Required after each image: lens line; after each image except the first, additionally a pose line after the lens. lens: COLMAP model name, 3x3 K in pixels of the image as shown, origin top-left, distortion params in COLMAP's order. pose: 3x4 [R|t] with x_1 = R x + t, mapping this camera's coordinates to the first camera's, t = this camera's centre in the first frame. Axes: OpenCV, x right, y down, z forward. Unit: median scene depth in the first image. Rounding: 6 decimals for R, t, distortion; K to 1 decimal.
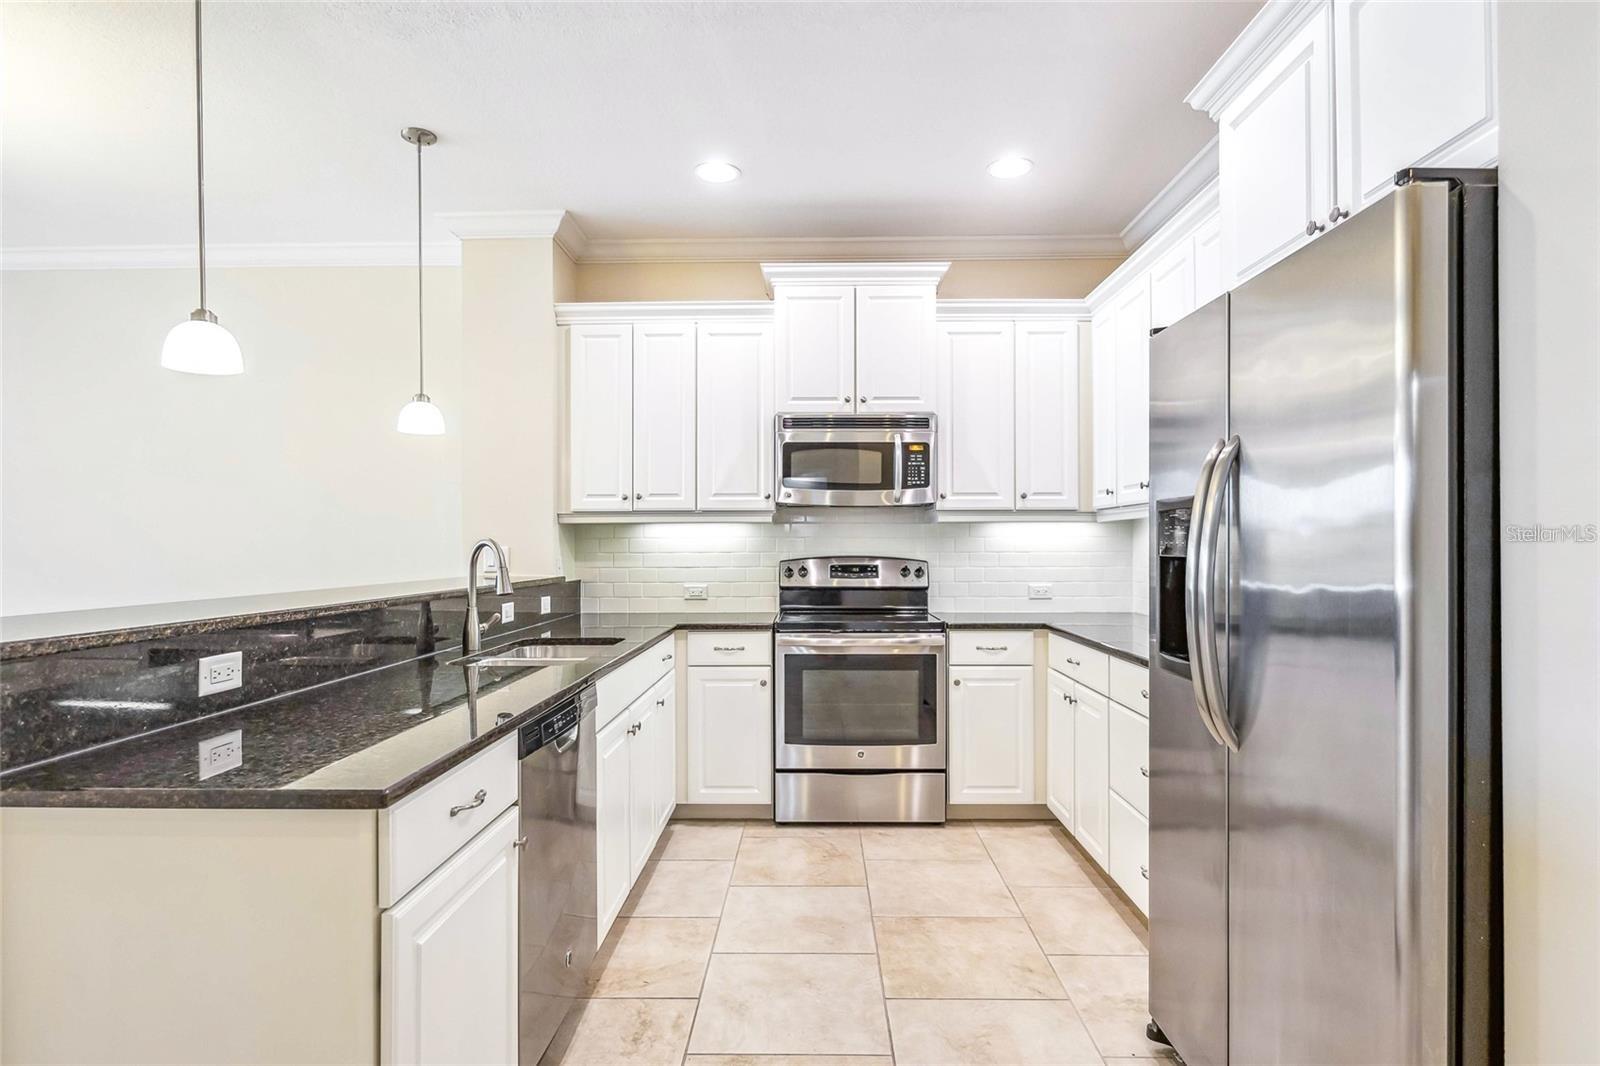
lens RADIAL K [[824.8, 0, 794.2], [0, 824.8, 541.9], [0, 0, 1]] dist [0.002557, 0.002262]
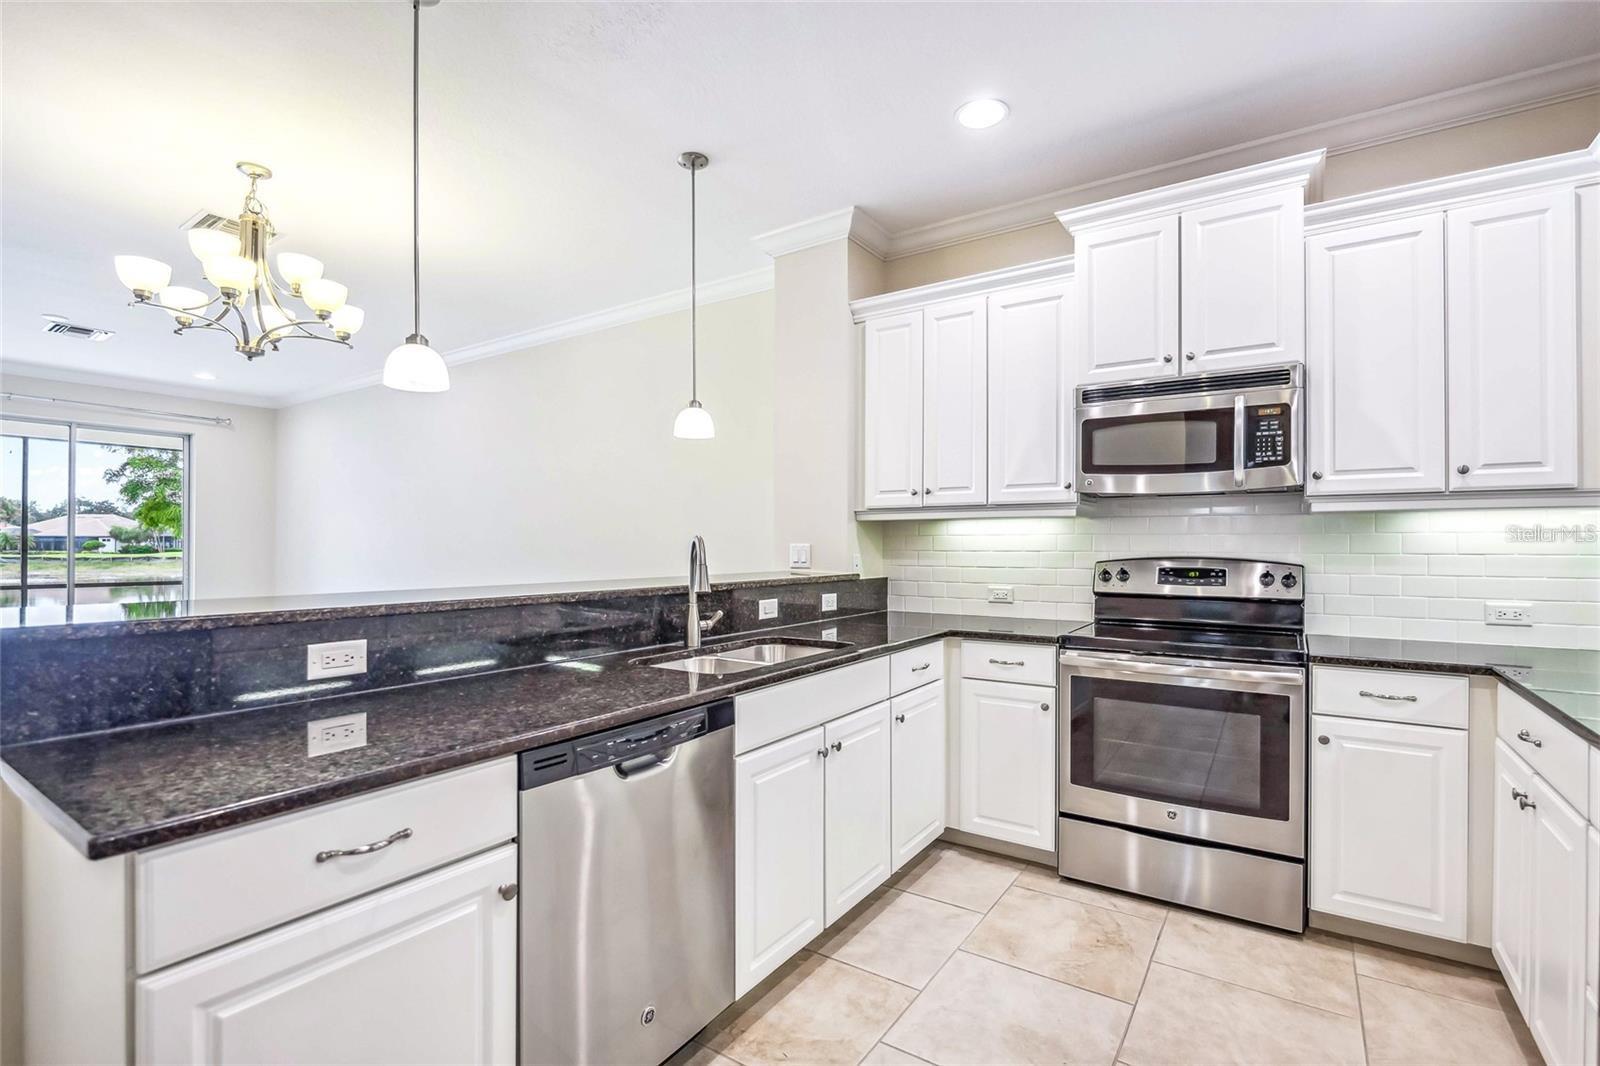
lens RADIAL K [[727.5, 0, 804.2], [0, 727.5, 542.4], [0, 0, 1]] dist [-0.010782, 0.000847]
pose [[0.845159, 0.002463, -0.534509, 0.151306], [-0.001027, 0.999995, 0.002983, 0.001430], [0.534514, -0.001972, 0.845158, 0.244559]]
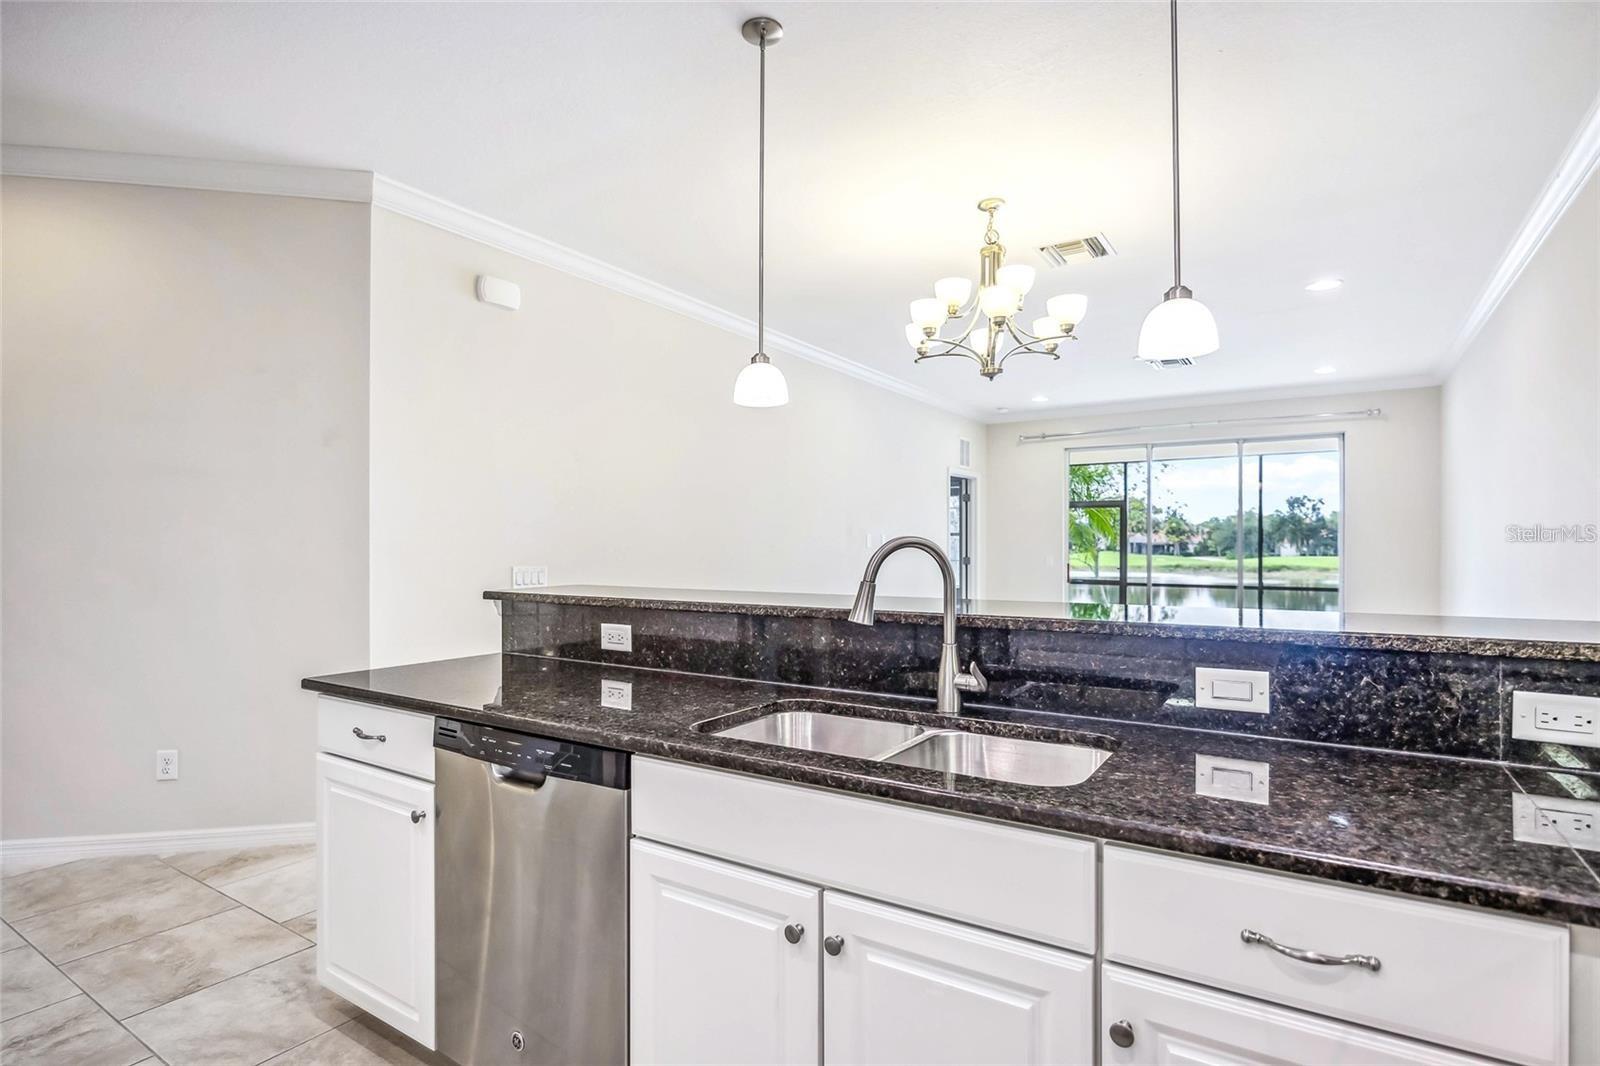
lens RADIAL K [[824.8, 0, 796.7], [0, 824.8, 527.5], [0, 0, 1]] dist [0.002557, 0.002262]
pose [[-0.524986, -0.023267, -0.850793, 0.160241], [0.003211, 0.999565, -0.029317, 0.006708], [0.851105, -0.018123, -0.524683, 0.927240]]
